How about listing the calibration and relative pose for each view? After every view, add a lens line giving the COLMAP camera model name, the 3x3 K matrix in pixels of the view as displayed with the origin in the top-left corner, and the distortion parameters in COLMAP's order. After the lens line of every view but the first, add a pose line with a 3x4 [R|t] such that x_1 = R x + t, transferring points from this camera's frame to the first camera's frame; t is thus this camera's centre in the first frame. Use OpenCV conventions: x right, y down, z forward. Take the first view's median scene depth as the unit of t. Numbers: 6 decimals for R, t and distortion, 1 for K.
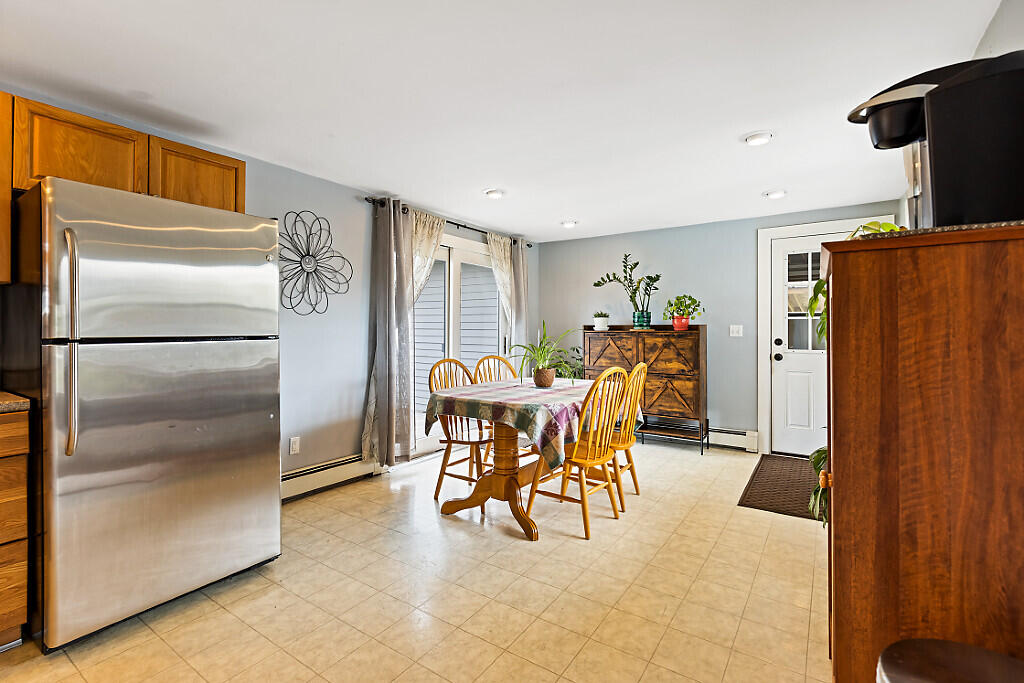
lens RADIAL K [[463.3, 0, 511.4], [0, 463.3, 324.5], [0, 0, 1]] dist [0.002358, -0.000040]
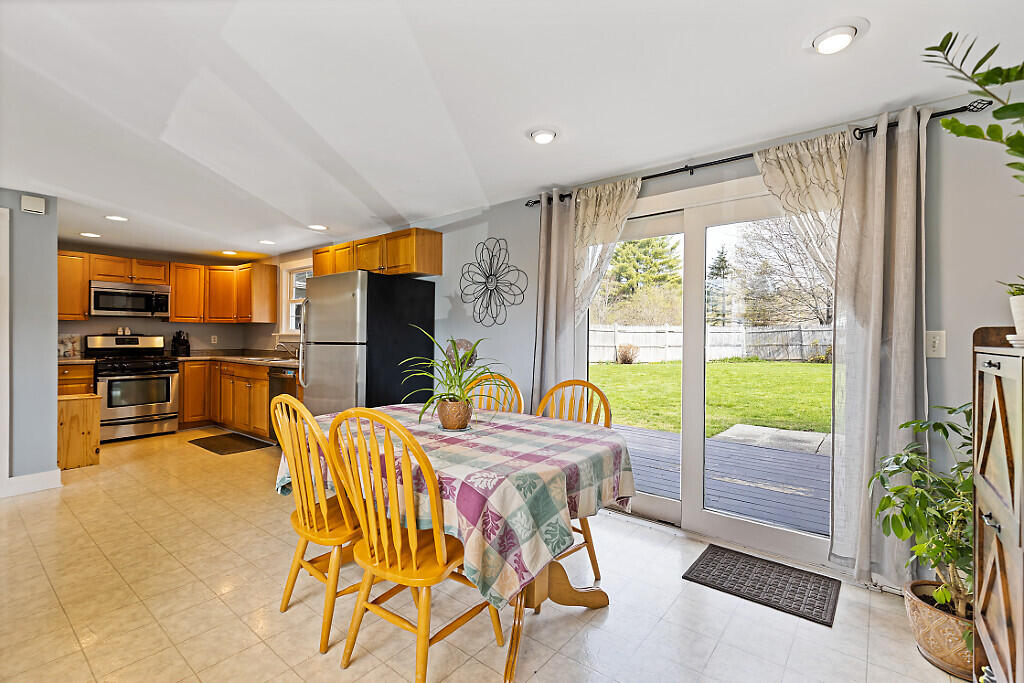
lens RADIAL K [[463.3, 0, 509.8], [0, 463.3, 336.2], [0, 0, 1]] dist [0.002358, -0.000040]
pose [[-0.078993, -0.006280, -0.996855, 0.722905], [0.005156, 0.999964, -0.006708, 0.011382], [0.996862, -0.005670, -0.078957, 1.149506]]
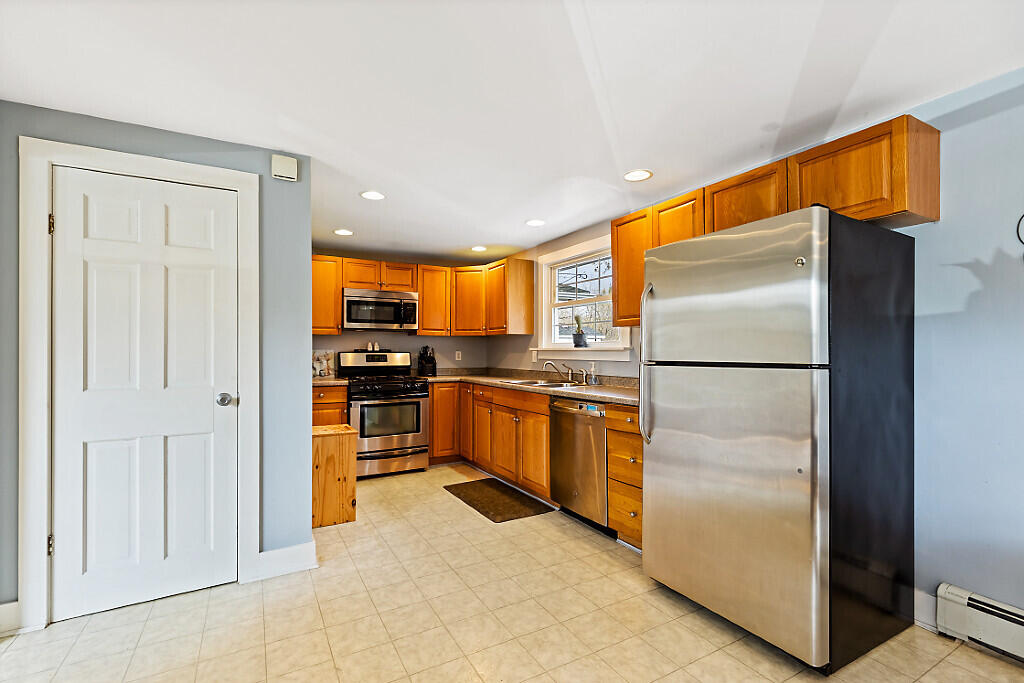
lens RADIAL K [[463.3, 0, 509.9], [0, 463.3, 349.6], [0, 0, 1]] dist [0.002358, -0.000040]
pose [[-0.440761, -0.008337, -0.897586, 0.251241], [0.007413, 0.999889, -0.012927, 0.005302], [0.897594, -0.012351, -0.440650, 0.623383]]
